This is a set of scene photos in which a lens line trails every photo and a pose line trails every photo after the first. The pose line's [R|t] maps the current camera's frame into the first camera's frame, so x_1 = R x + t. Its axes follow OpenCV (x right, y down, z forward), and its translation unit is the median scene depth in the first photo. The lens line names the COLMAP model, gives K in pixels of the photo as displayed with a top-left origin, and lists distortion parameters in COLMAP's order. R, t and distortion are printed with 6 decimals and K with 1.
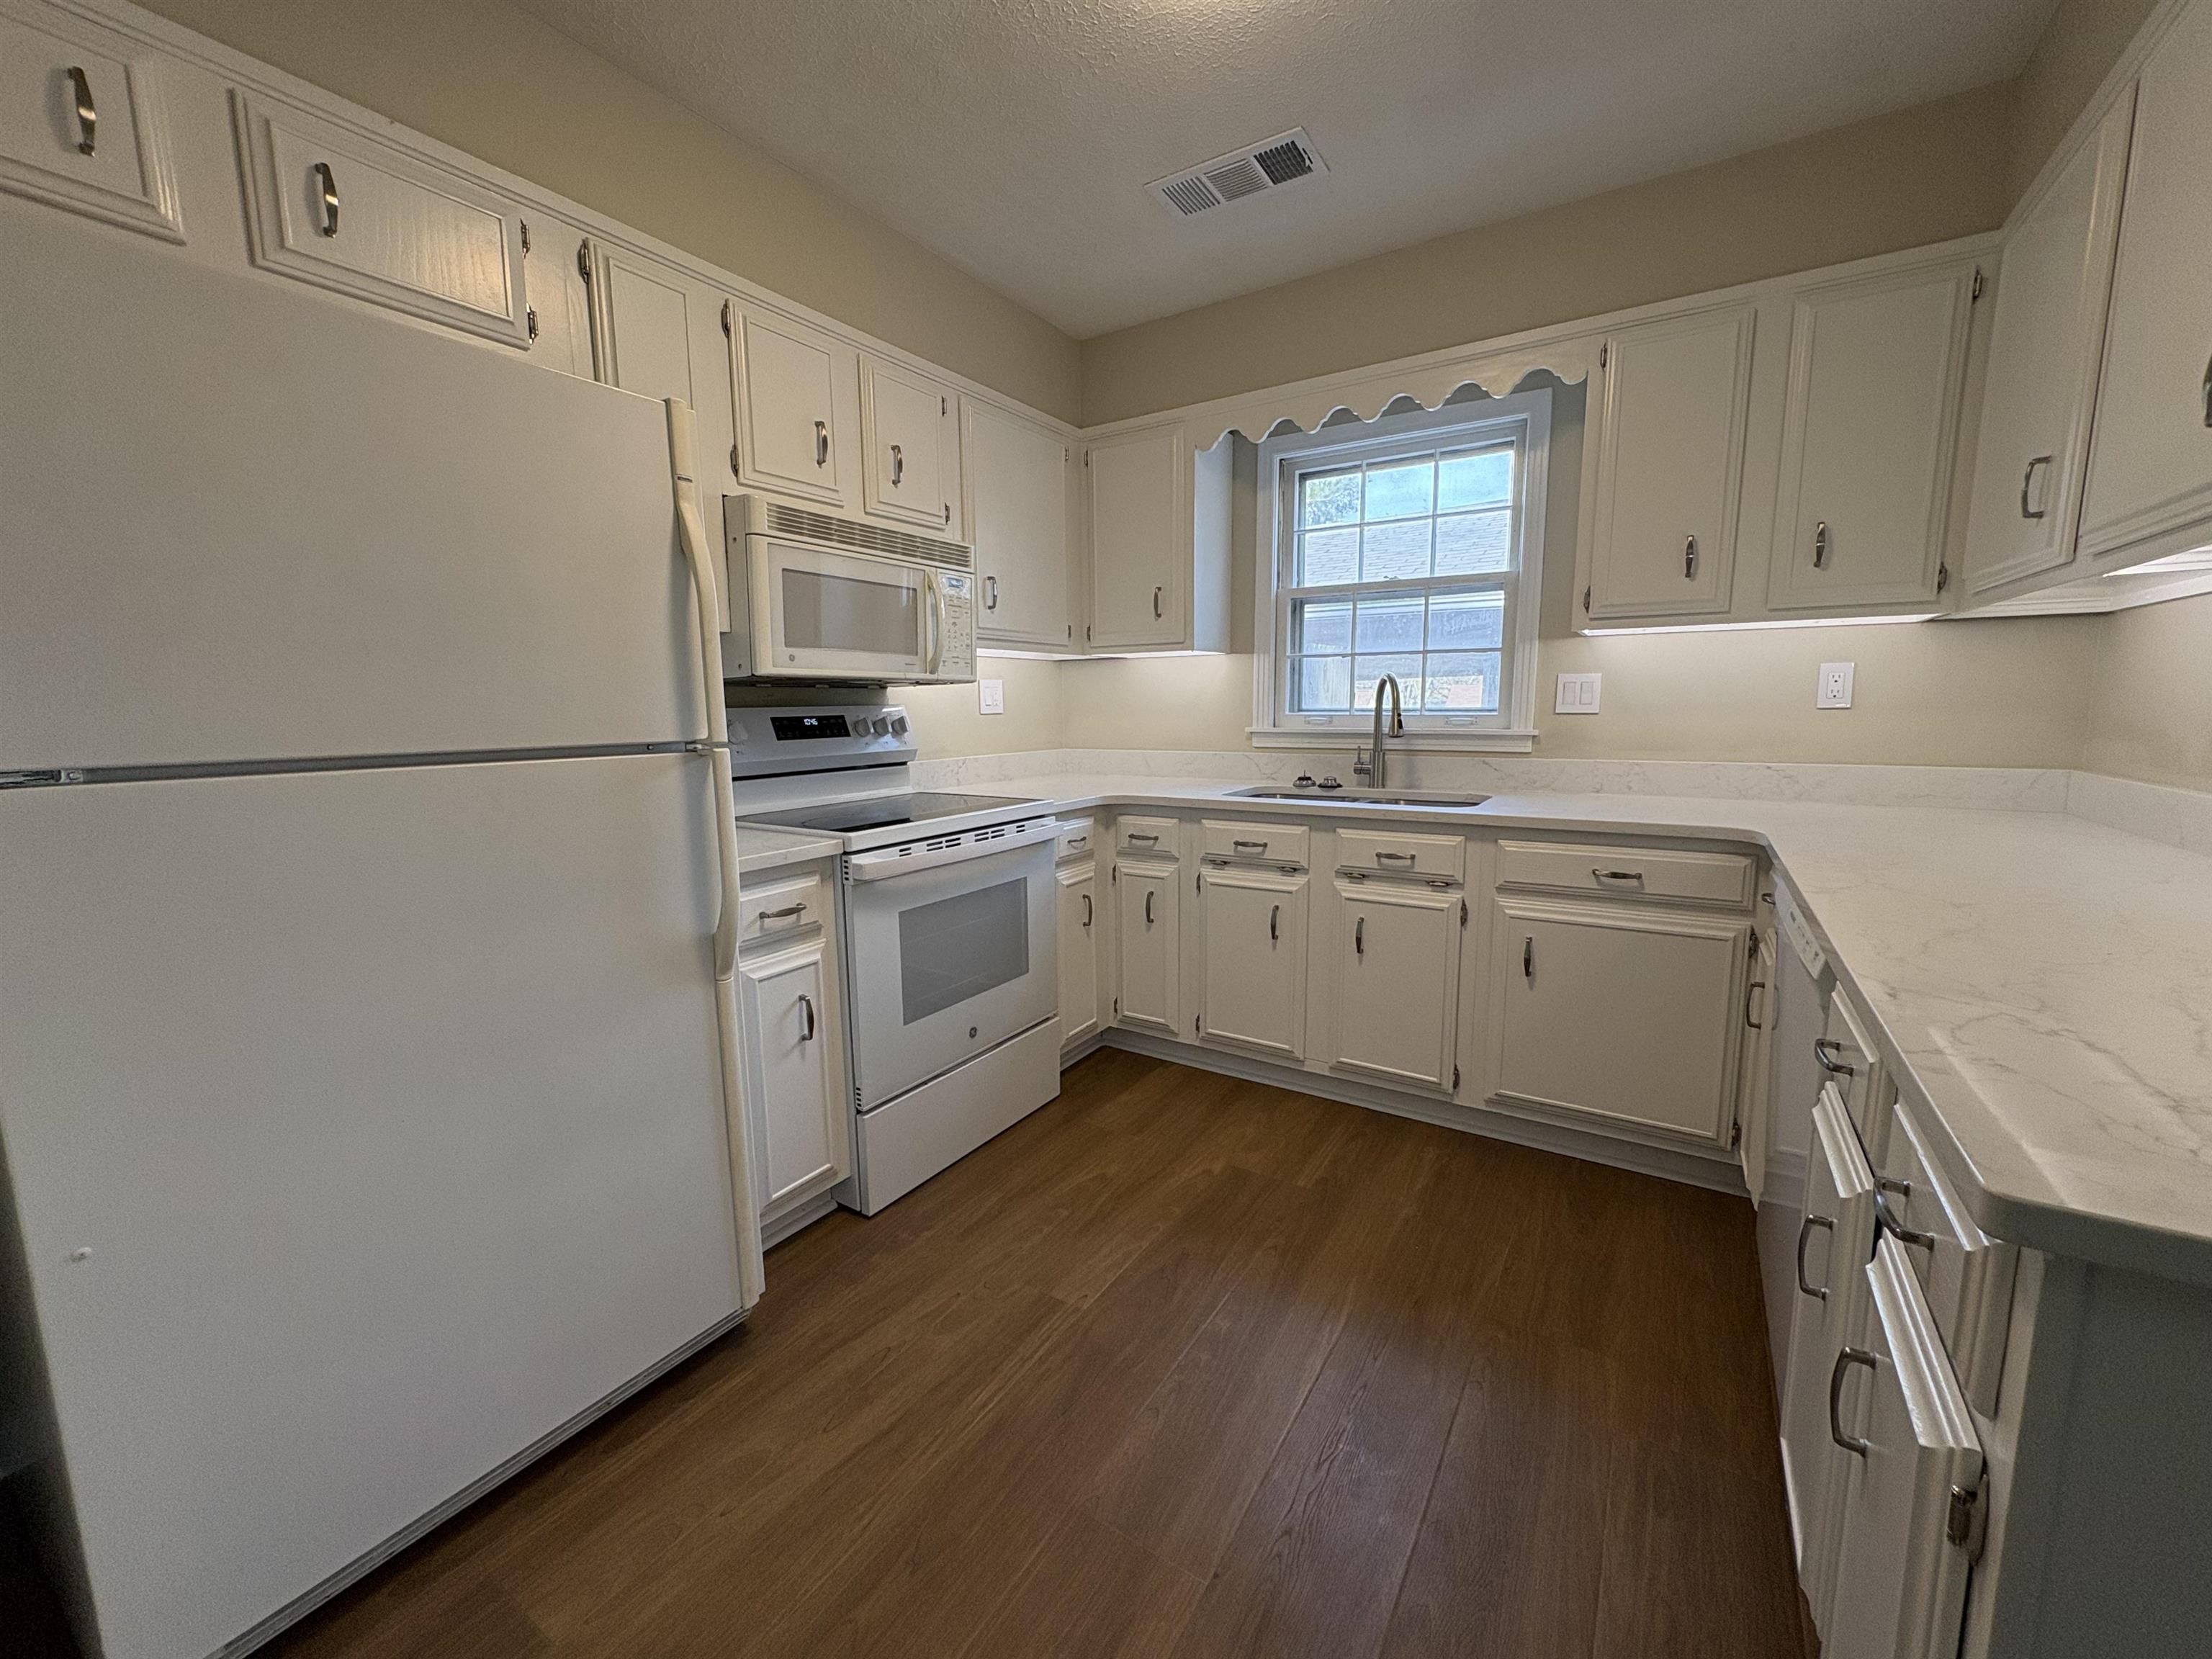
lens RADIAL K [[875.8, 0, 1108.0], [0, 875.8, 827.5], [0, 0, 1]] dist [-0.001252, -0.000153]
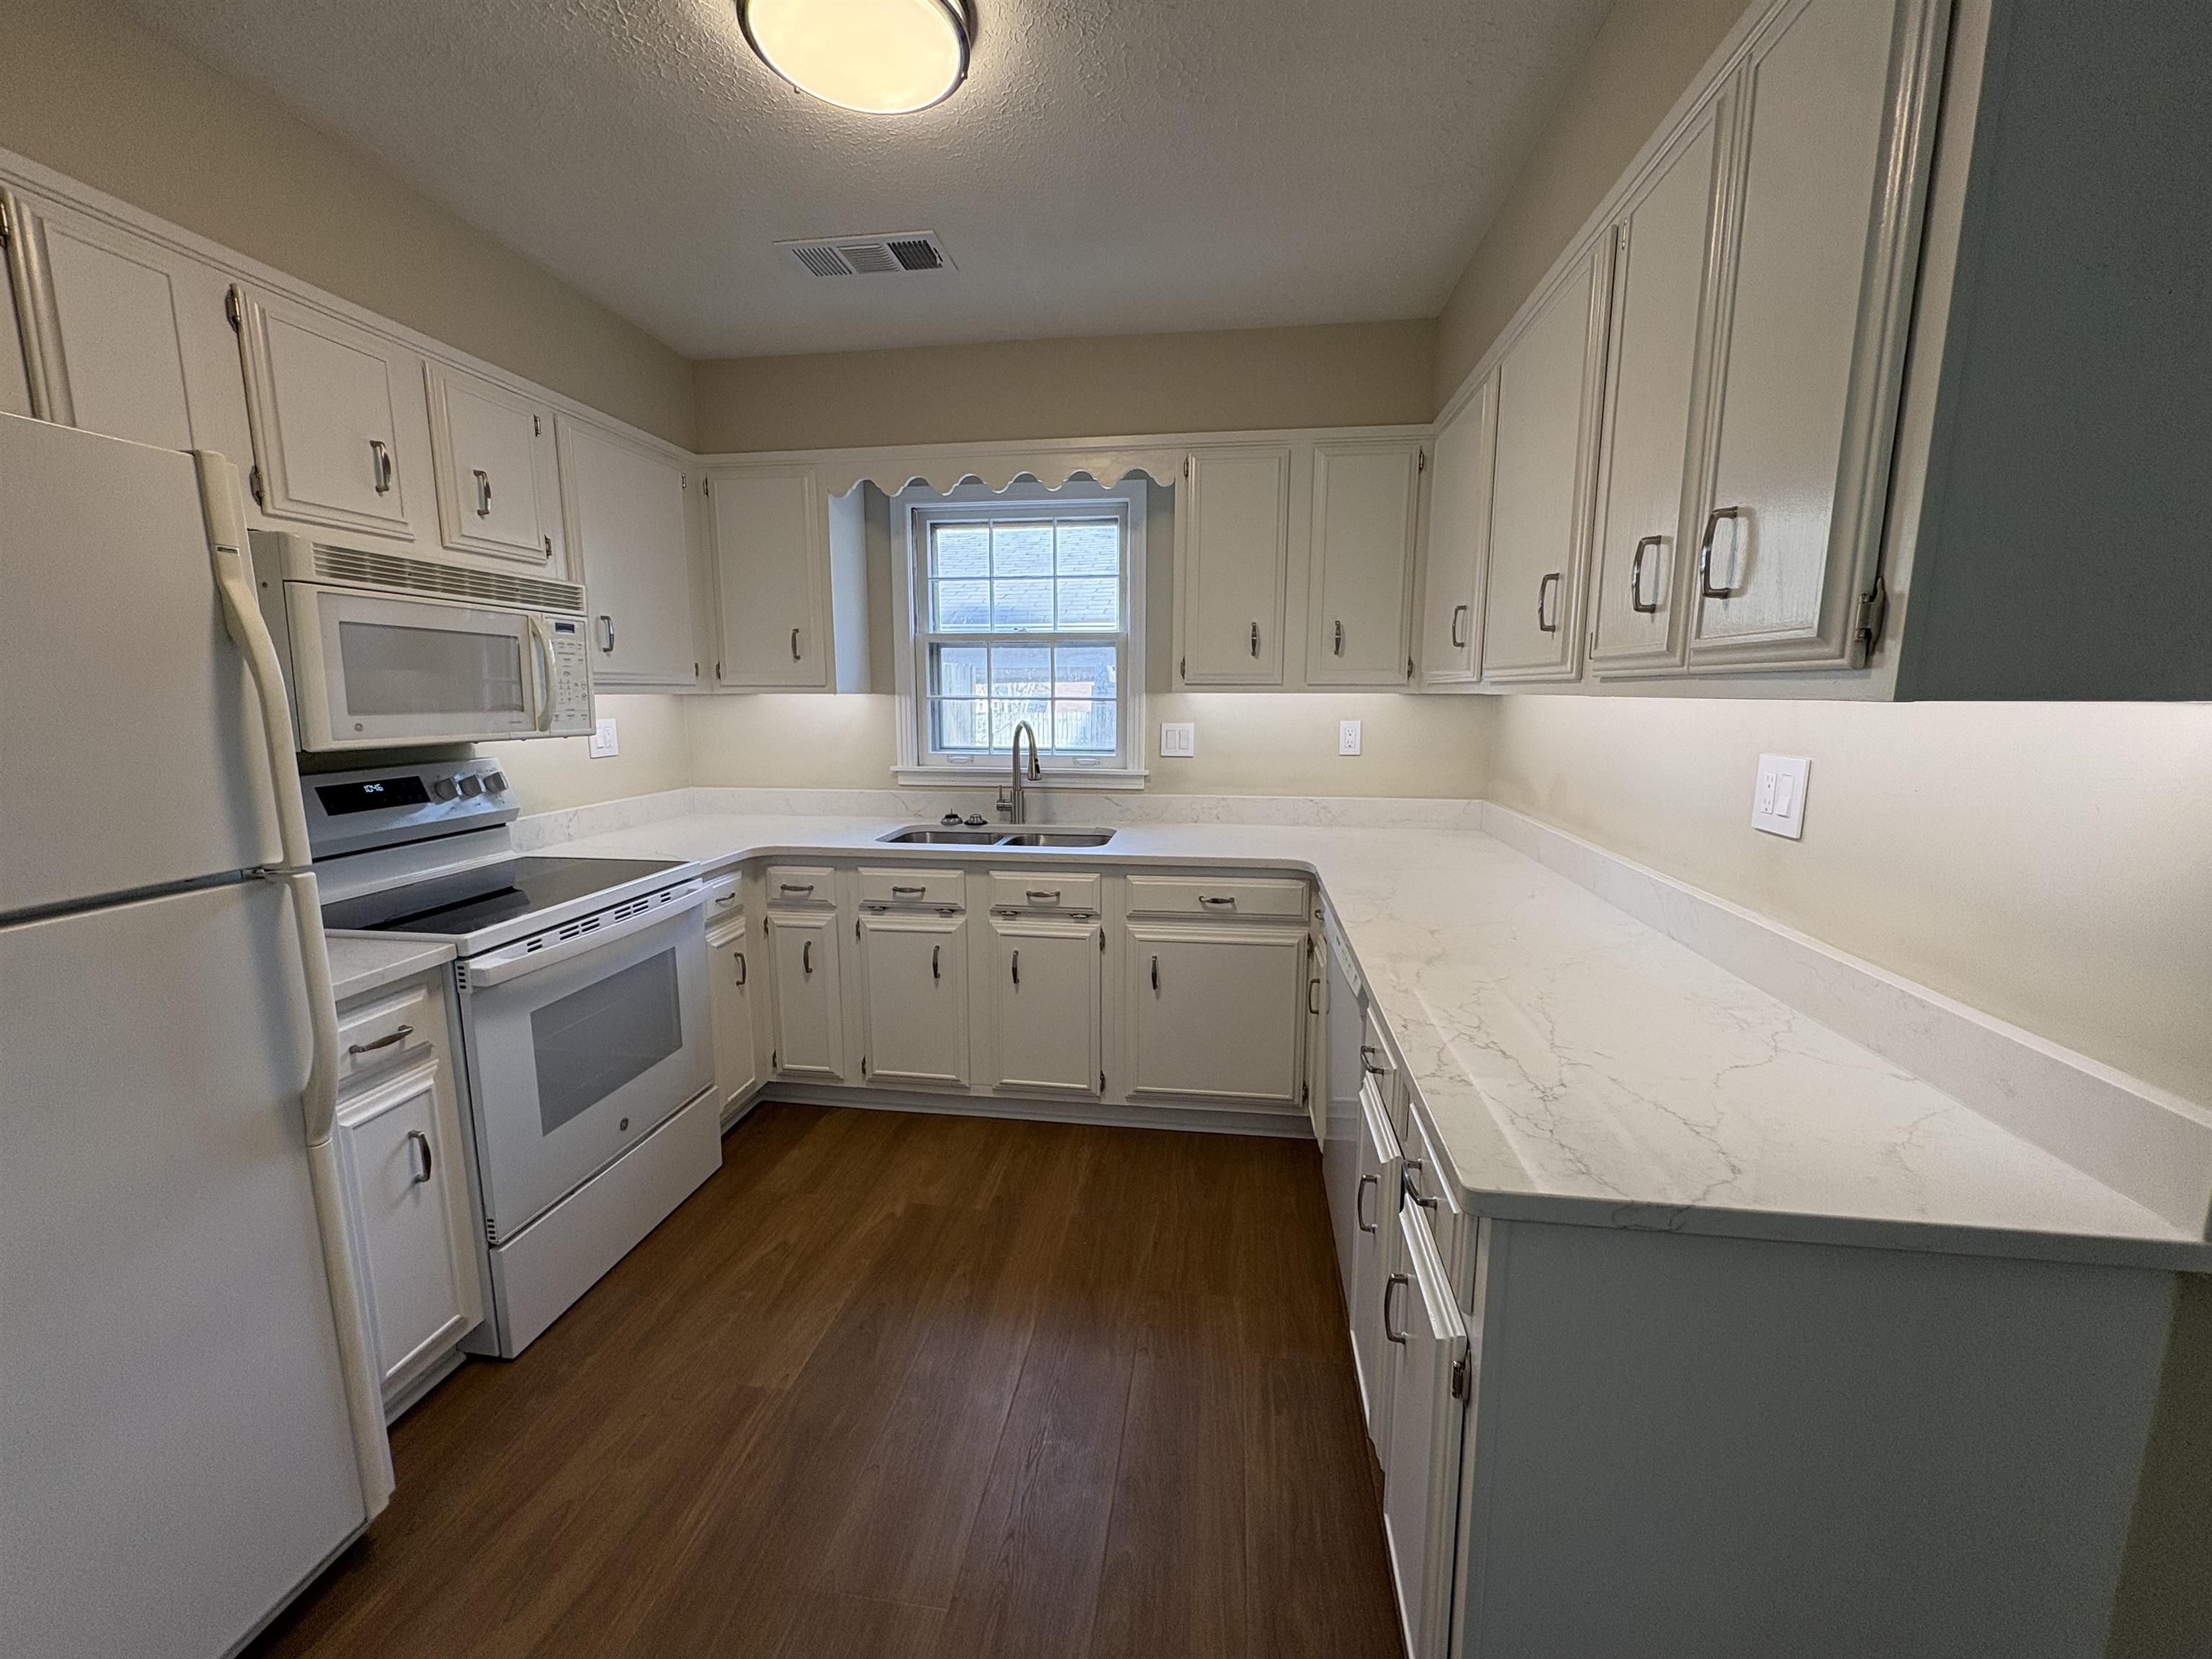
lens RADIAL K [[875.8, 0, 1105.9], [0, 875.8, 826.1], [0, 0, 1]] dist [-0.001252, -0.000153]
pose [[0.908634, -0.052749, 0.414249, -0.063849], [0.048012, 0.998608, 0.021847, -0.083525], [-0.414824, 0.000039, 0.909902, -0.055011]]
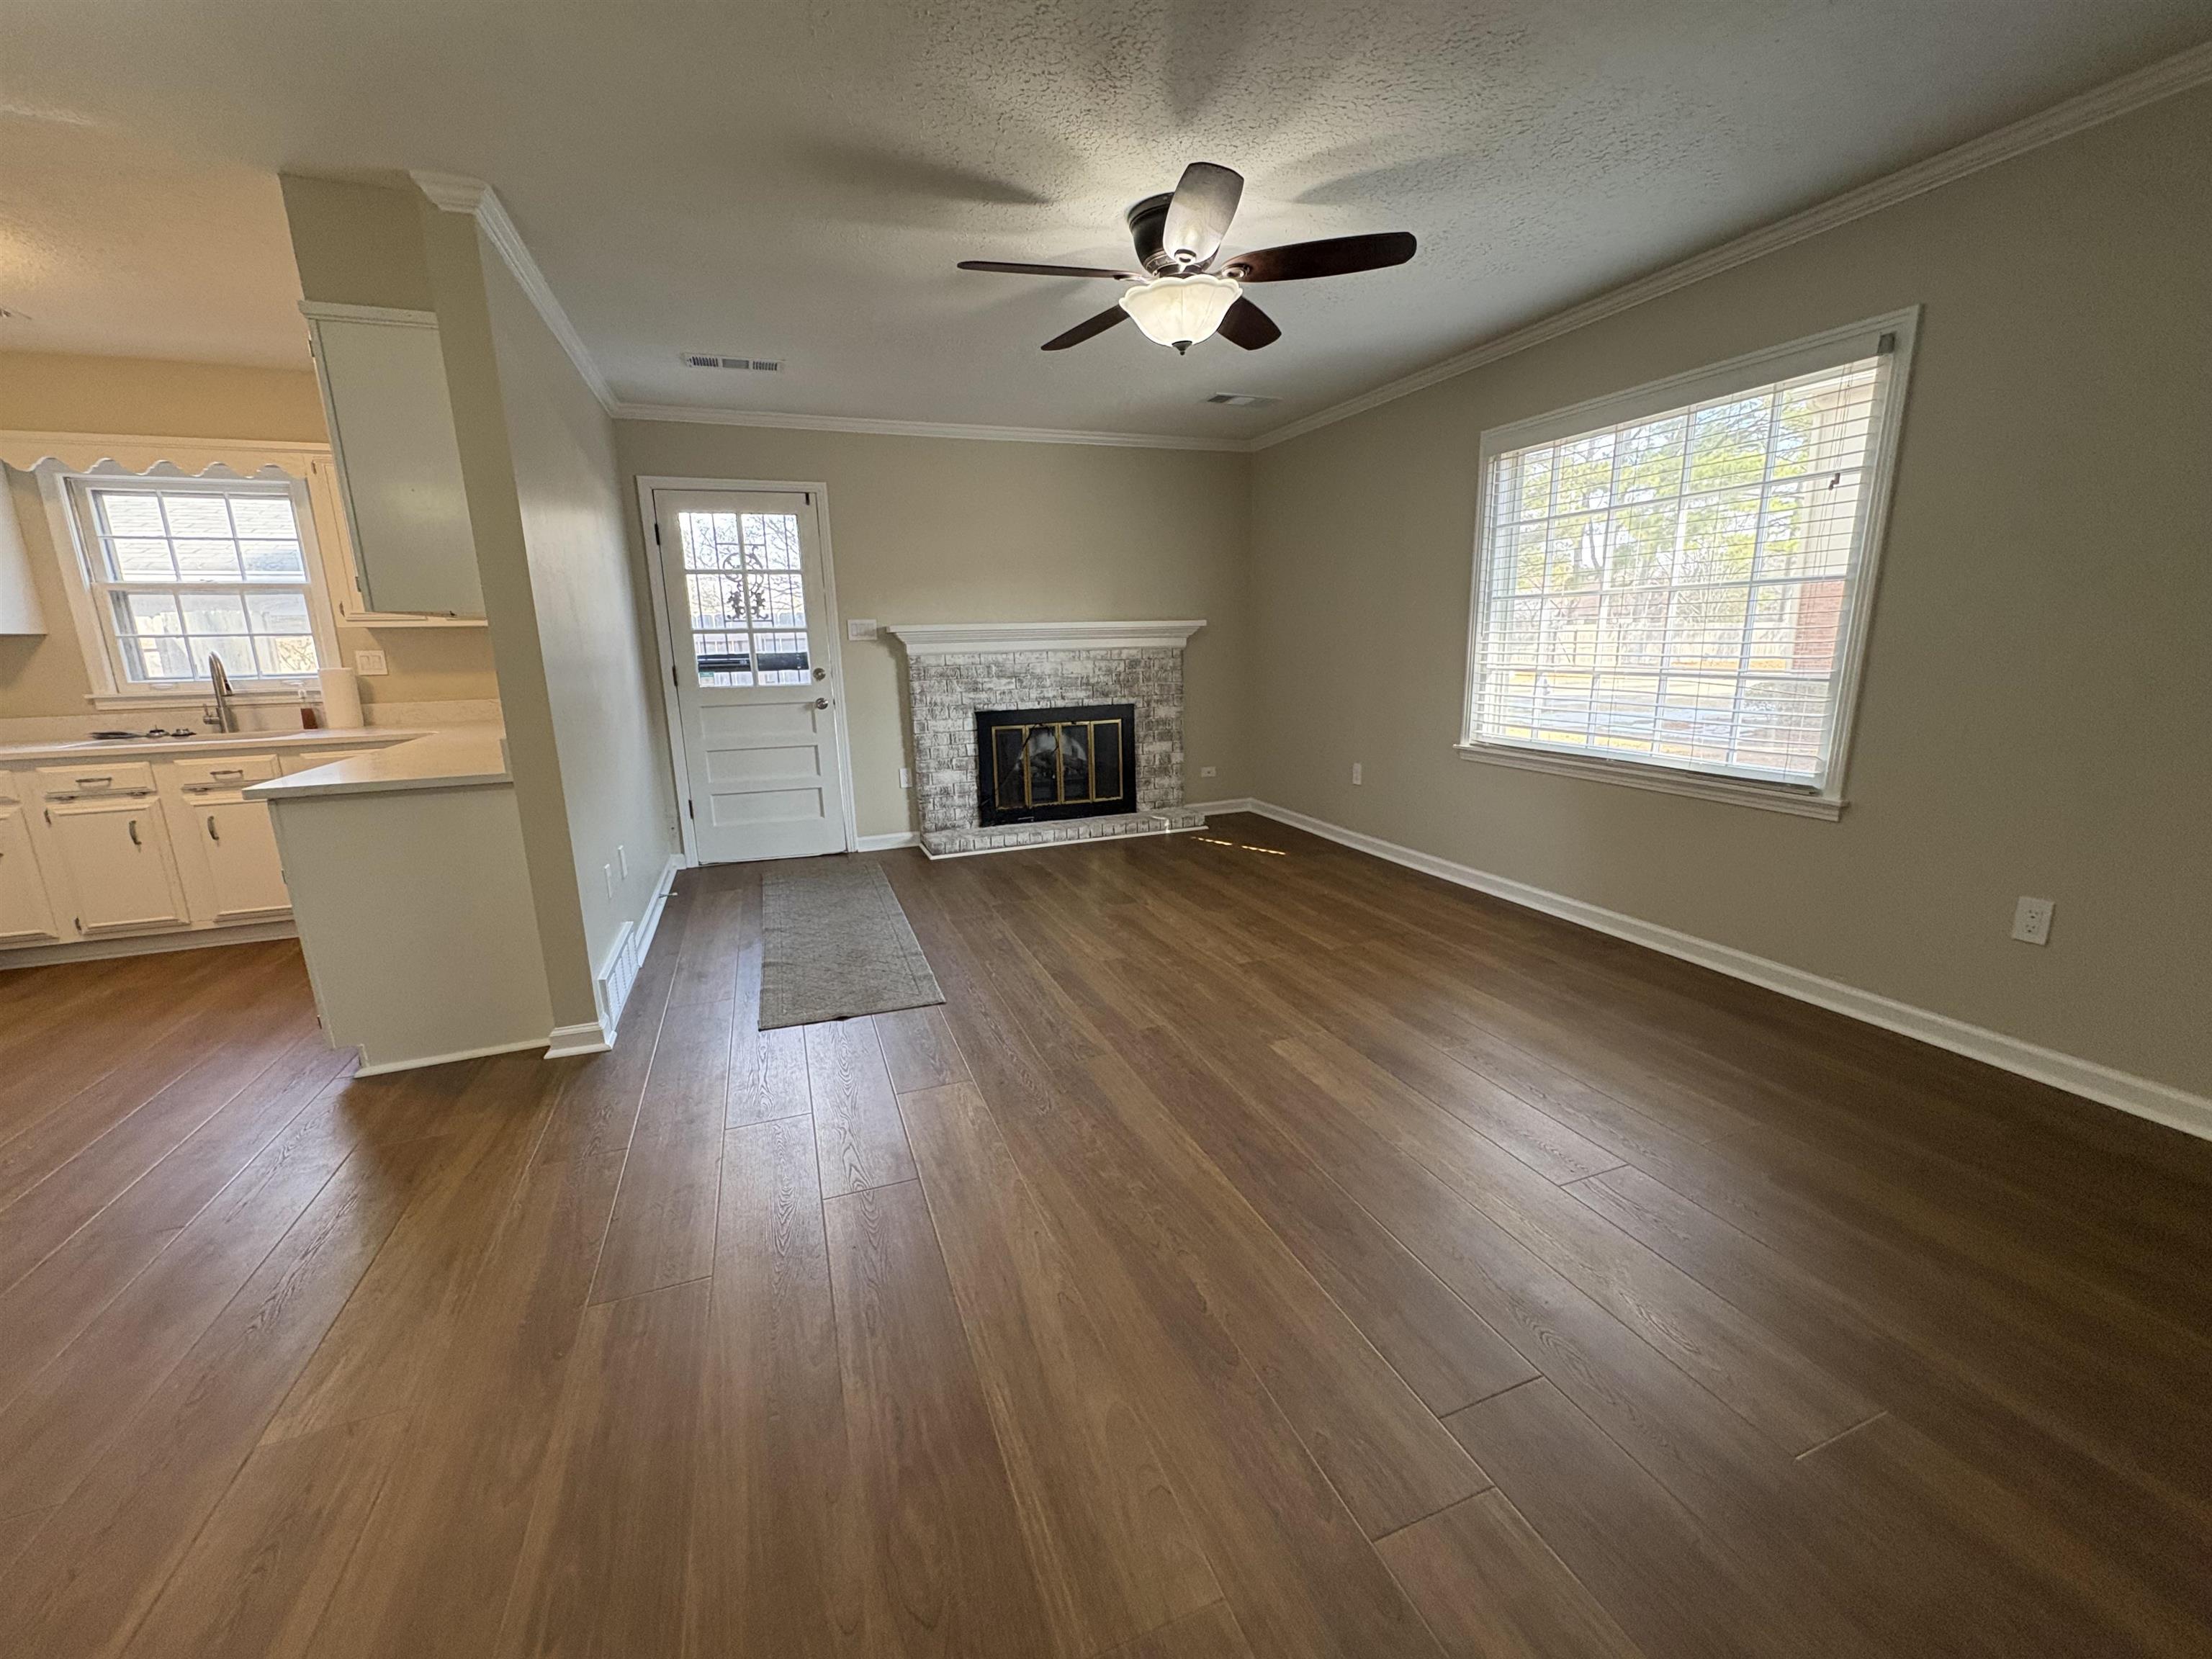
lens RADIAL K [[875.8, 0, 1113.8], [0, 875.8, 829.0], [0, 0, 1]] dist [-0.001252, -0.000153]
pose [[0.589231, -0.175379, 0.788701, 0.012447], [0.127902, 0.984096, 0.123273, 0.160575], [-0.797777, 0.028240, 0.602292, -1.361032]]
